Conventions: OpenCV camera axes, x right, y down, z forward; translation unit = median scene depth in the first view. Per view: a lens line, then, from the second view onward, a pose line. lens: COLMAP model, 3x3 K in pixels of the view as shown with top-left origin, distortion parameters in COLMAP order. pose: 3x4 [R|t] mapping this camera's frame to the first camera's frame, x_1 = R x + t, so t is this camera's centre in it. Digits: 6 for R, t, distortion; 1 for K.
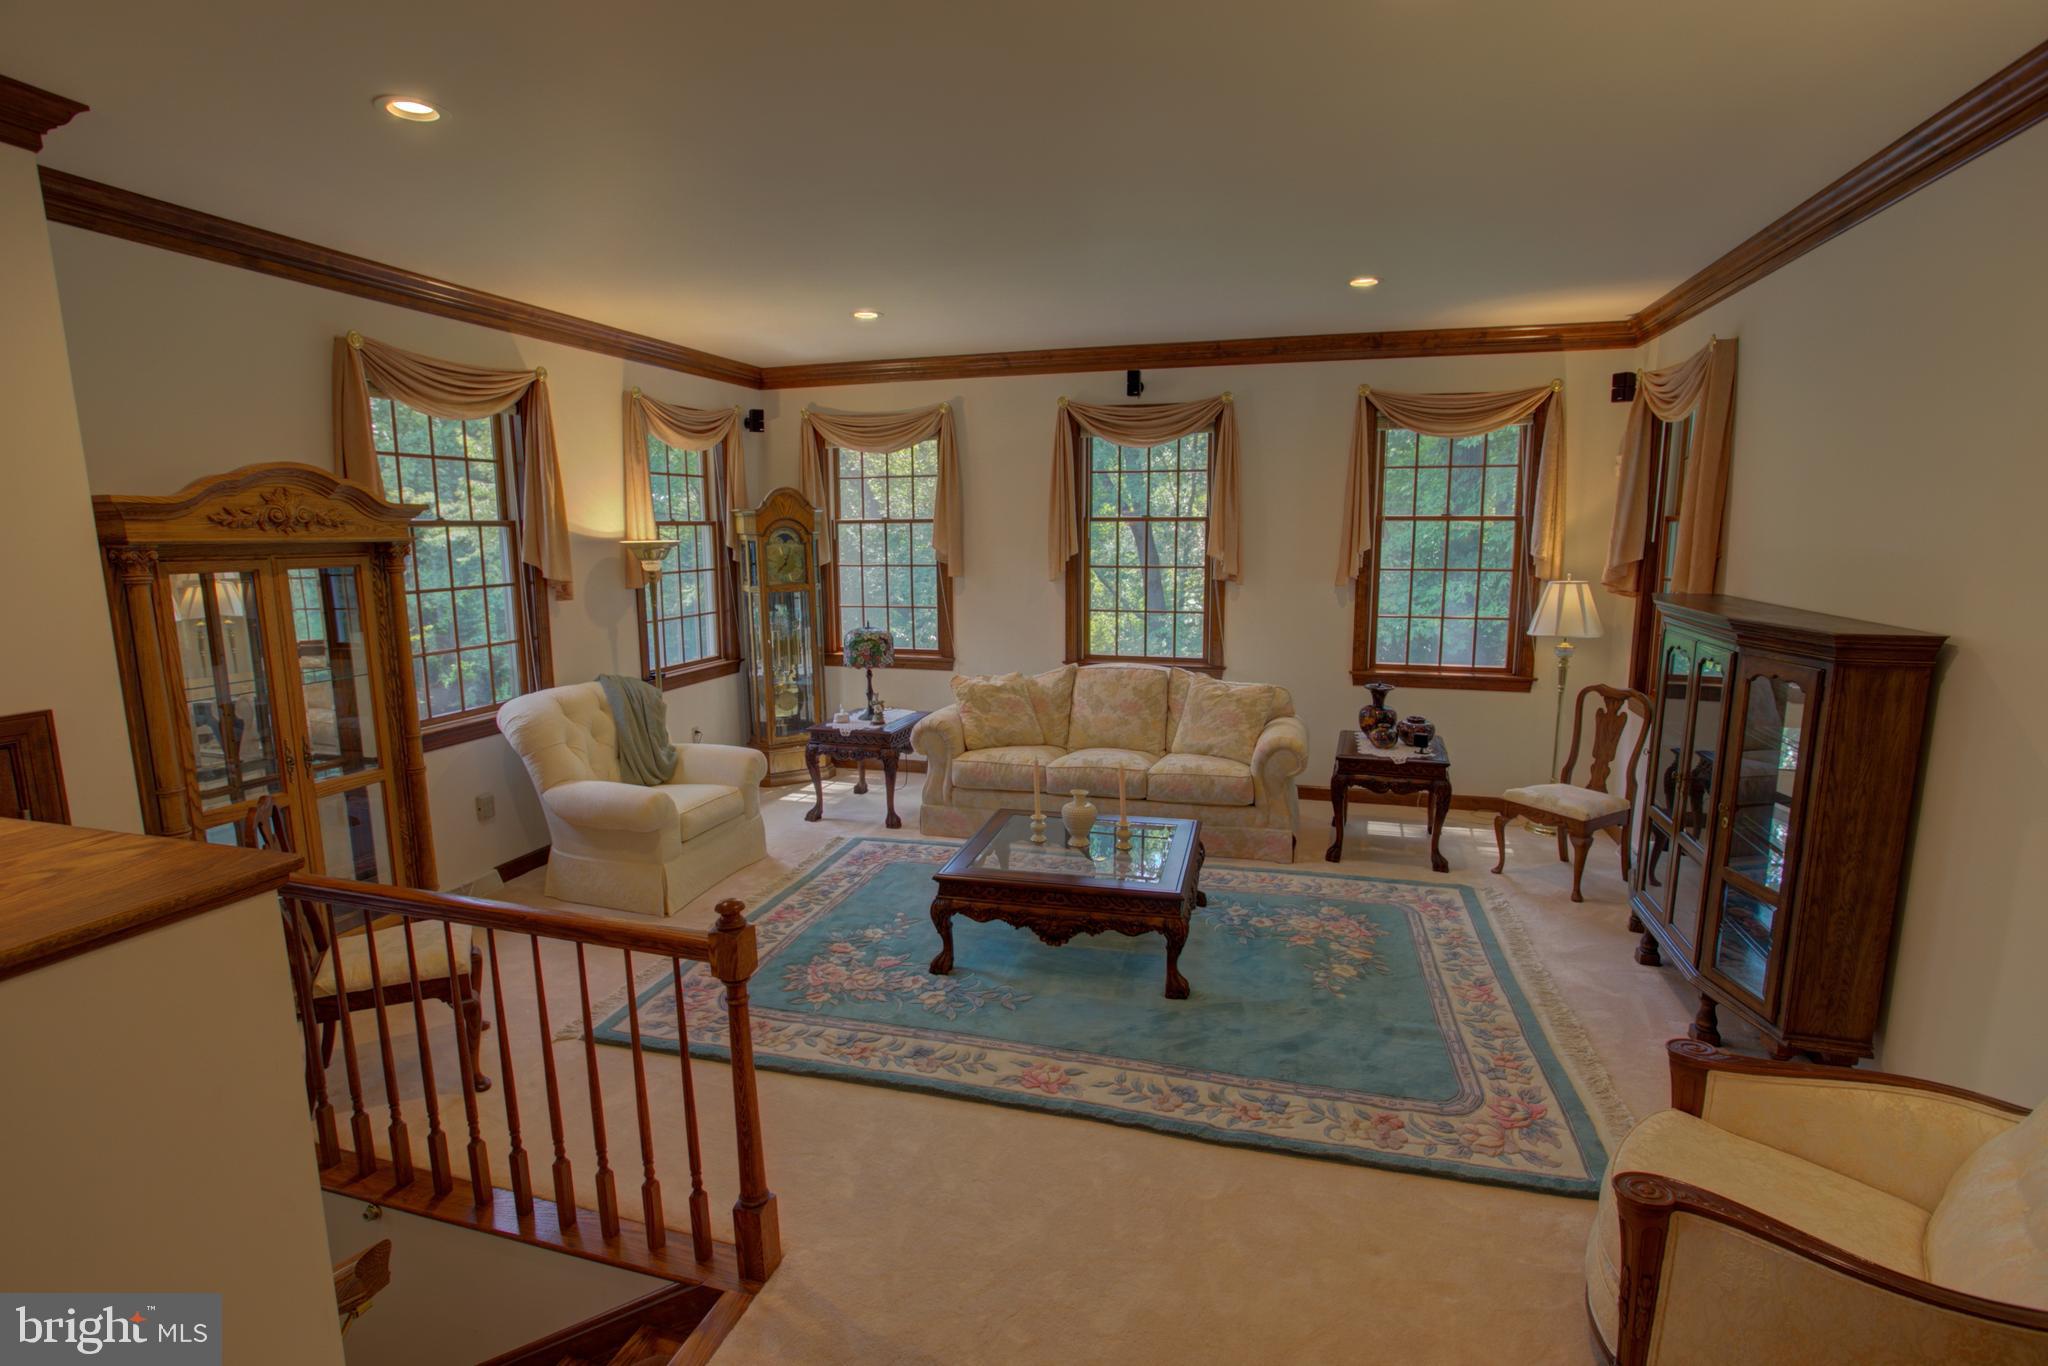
lens RADIAL K [[1003.4, 0, 1024.8], [0, 1003.4, 690.7], [0, 0, 1]] dist [-0.034734, 0.016231]
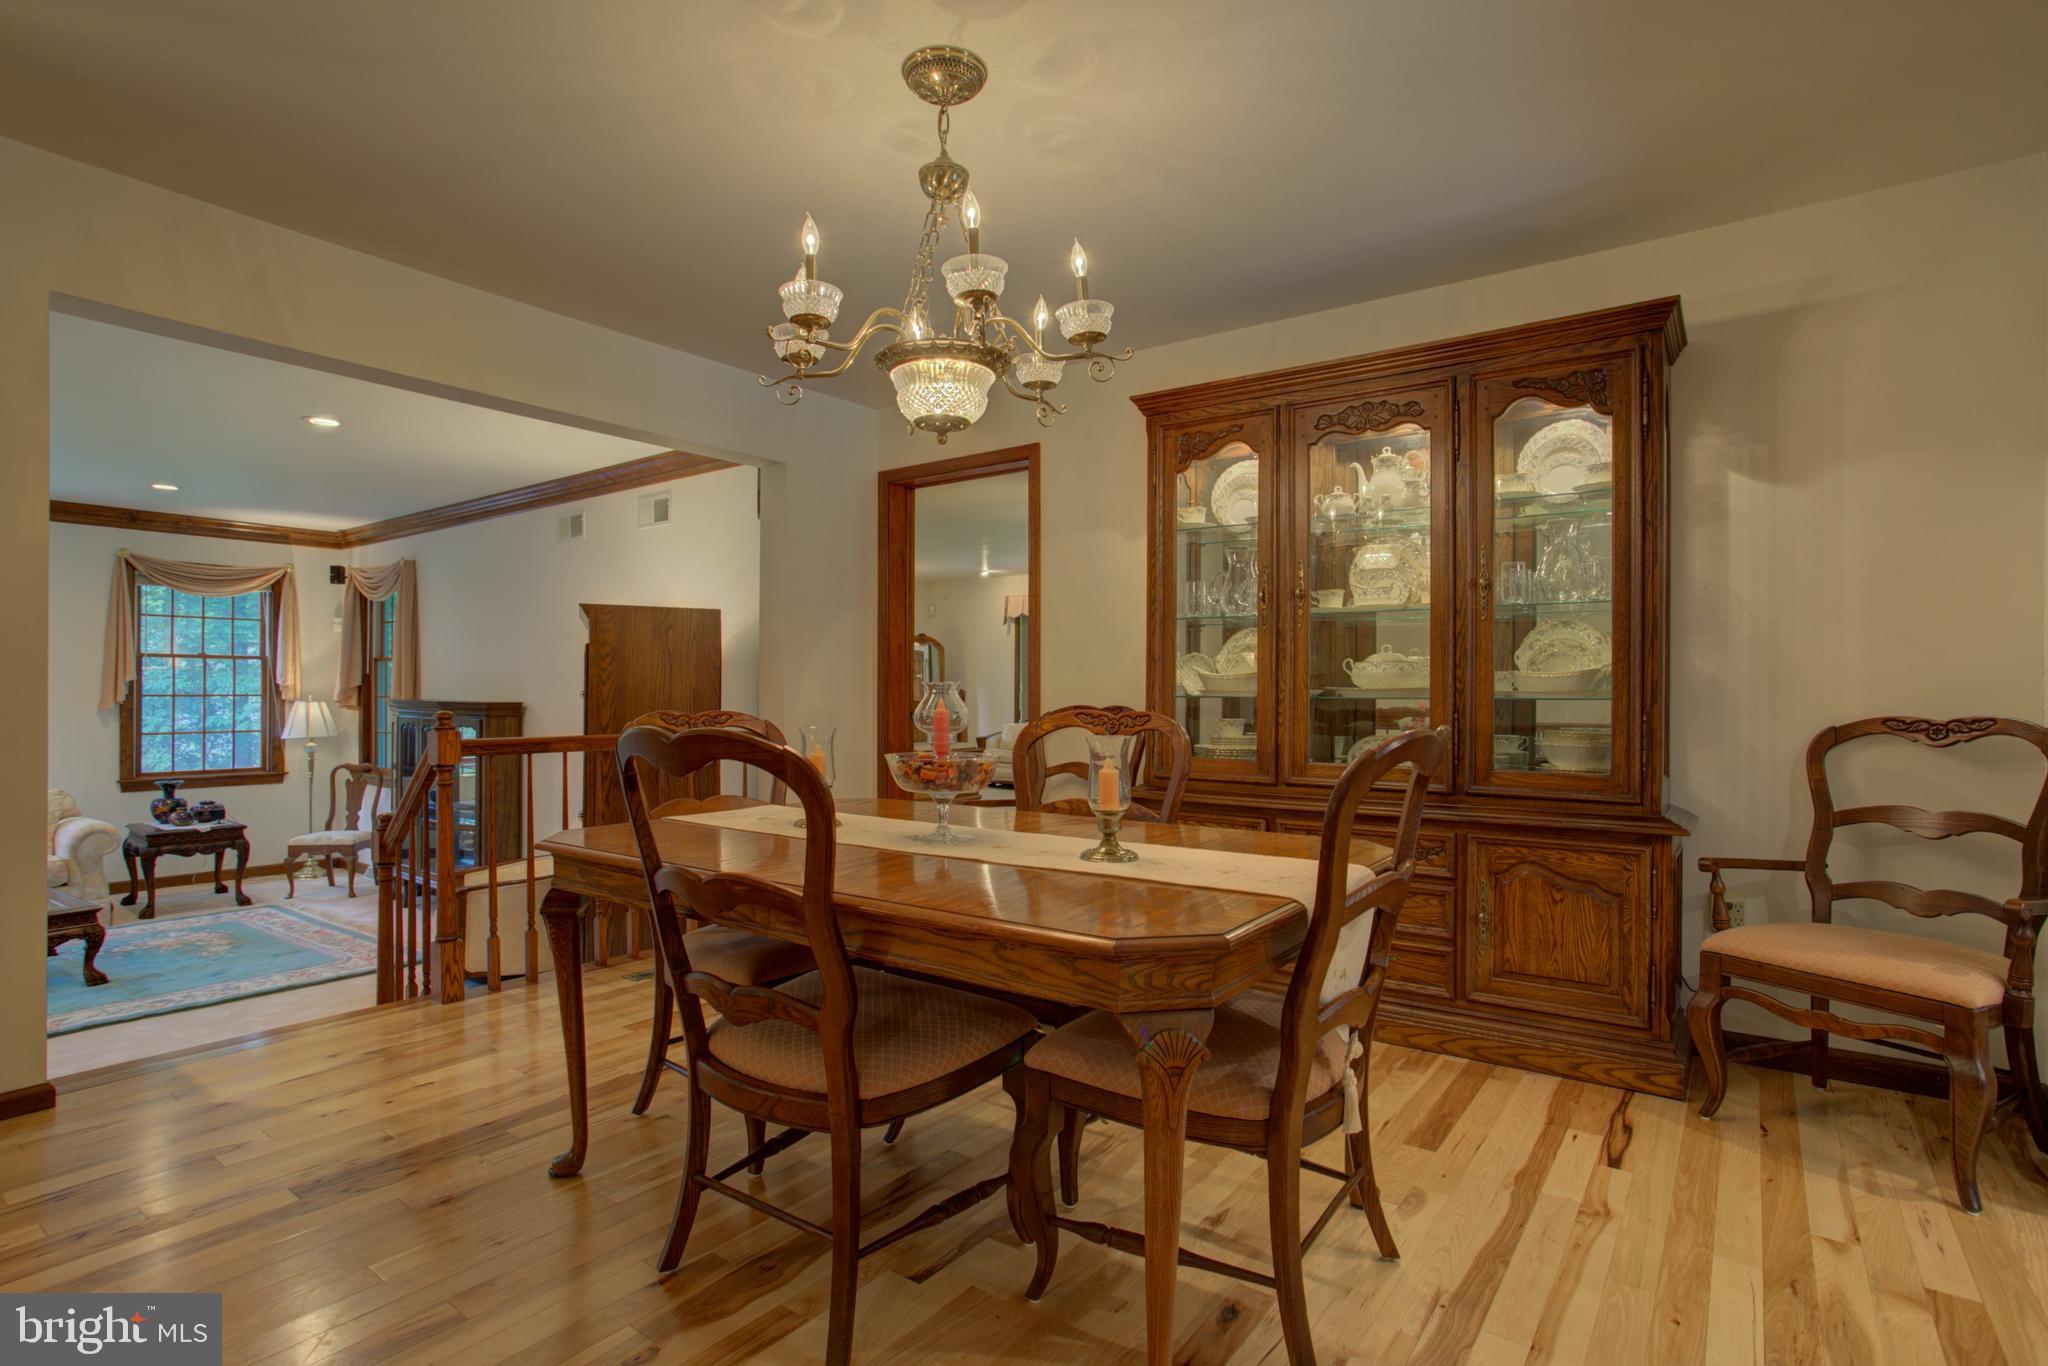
lens RADIAL K [[1003.4, 0, 1009.5], [0, 1003.4, 689.1], [0, 0, 1]] dist [-0.034734, 0.016231]
pose [[0.361645, 0.007802, 0.932283, -0.436779], [0.146168, 0.987125, -0.064962, 0.117723], [-0.920787, 0.159763, 0.355848, -0.465506]]
